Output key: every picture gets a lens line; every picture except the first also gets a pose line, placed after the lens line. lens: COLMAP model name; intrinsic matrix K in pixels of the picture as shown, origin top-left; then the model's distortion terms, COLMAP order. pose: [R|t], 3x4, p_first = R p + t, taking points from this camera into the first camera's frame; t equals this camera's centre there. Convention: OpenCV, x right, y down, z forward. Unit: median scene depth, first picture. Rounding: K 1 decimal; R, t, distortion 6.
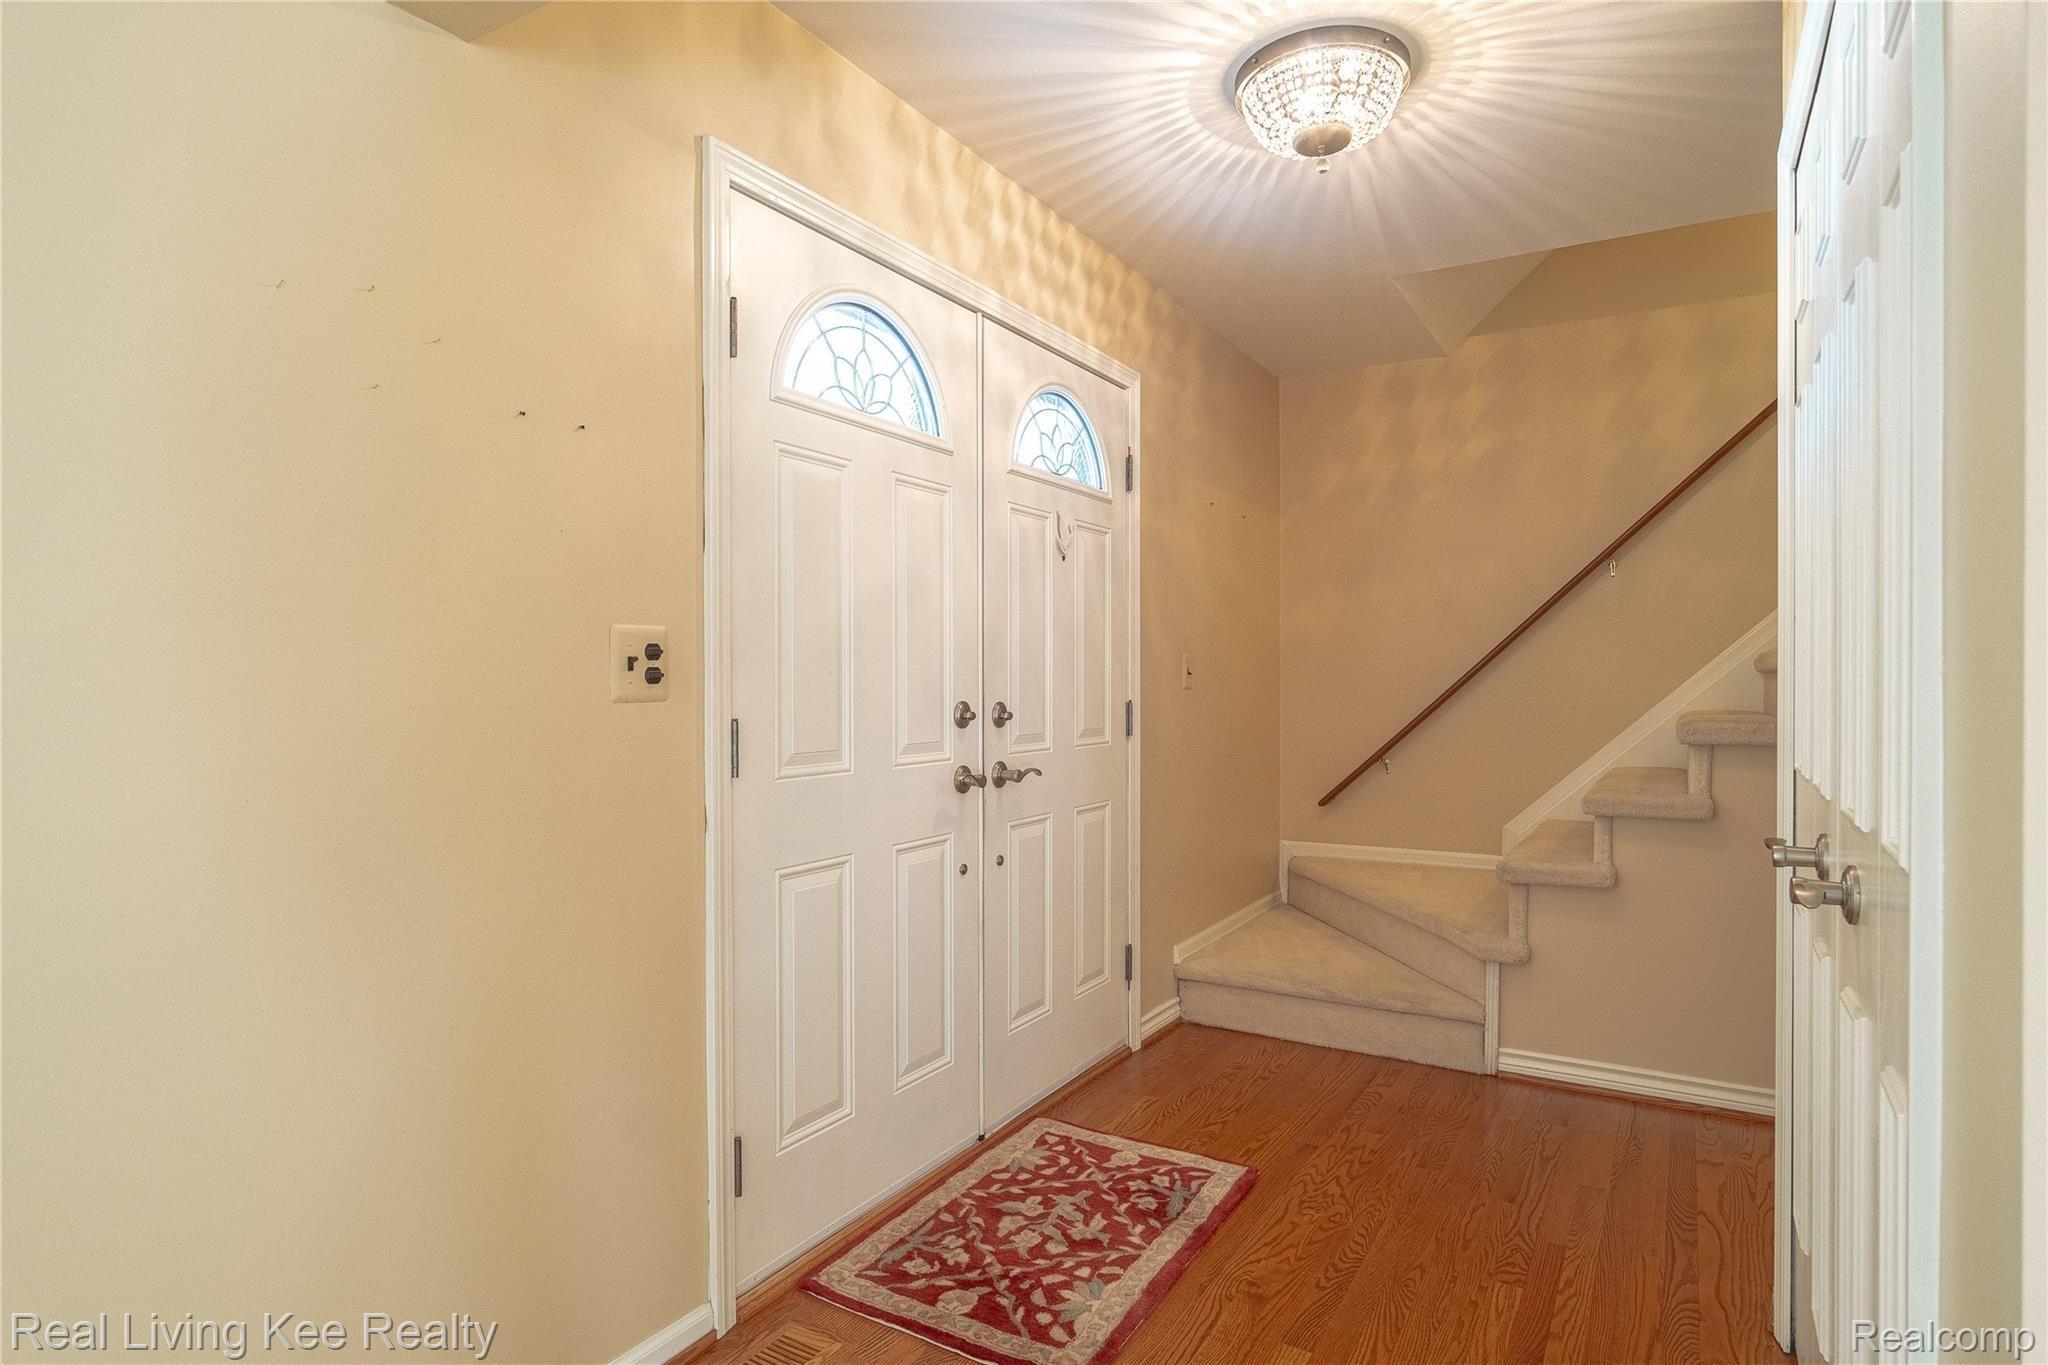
lens RADIAL K [[1104.4, 0, 1018.6], [0, 1104.4, 674.6], [0, 0, 1]] dist [-0.011978, 0.001549]
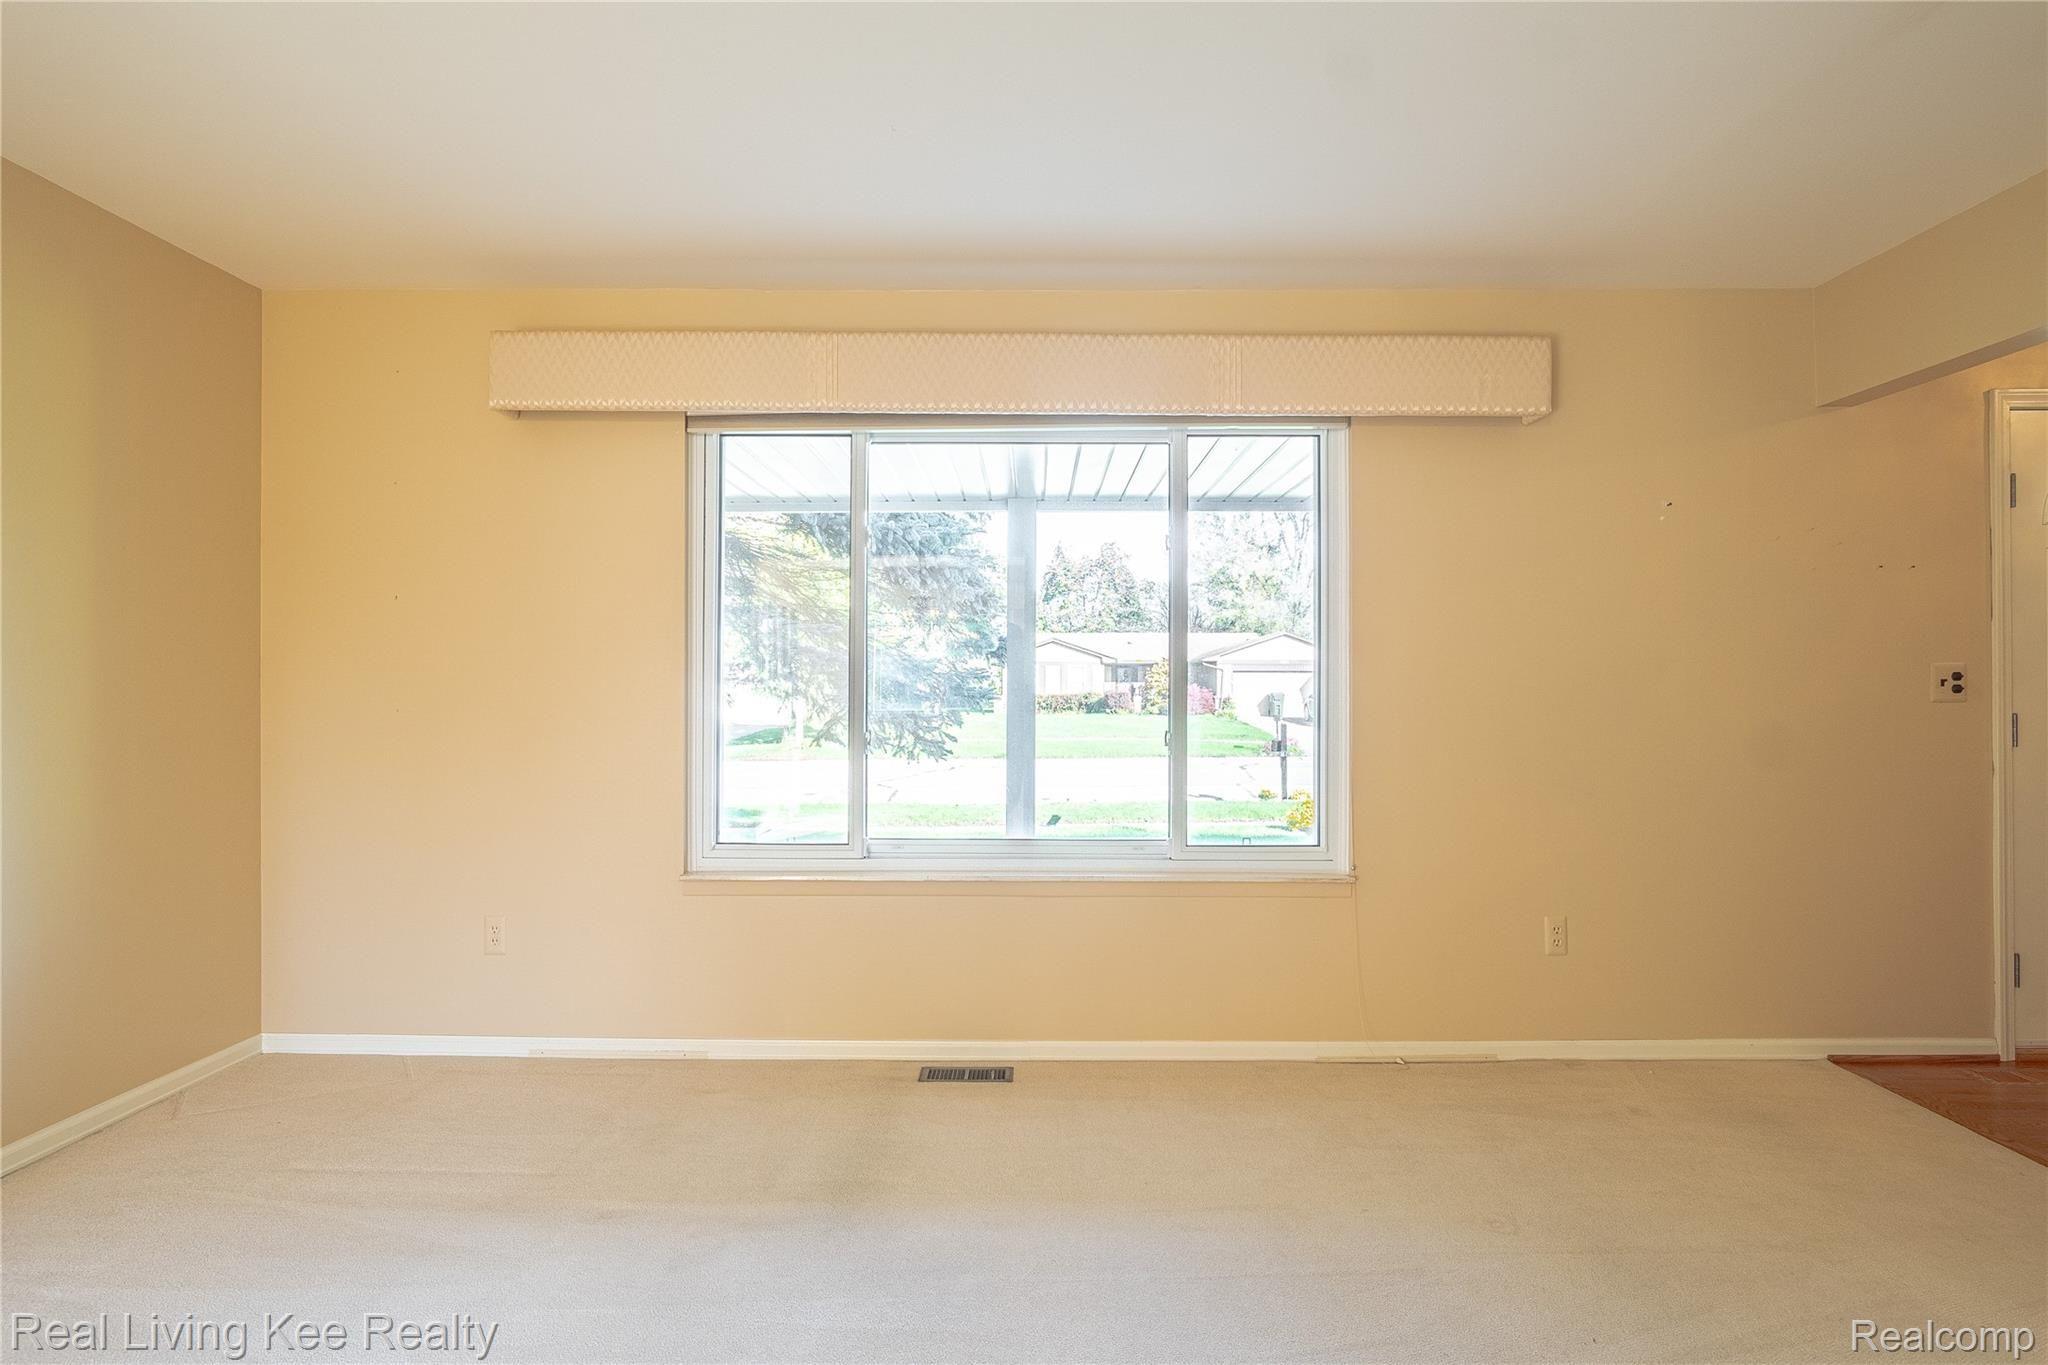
lens RADIAL K [[1104.4, 0, 1027.3], [0, 1104.4, 680.8], [0, 0, 1]] dist [-0.011978, 0.001549]
pose [[0.507653, -0.000511, -0.861562, 0.456275], [0.001236, 0.999999, 0.000136, -0.013807], [0.861561, -0.001134, 0.507653, -1.268134]]
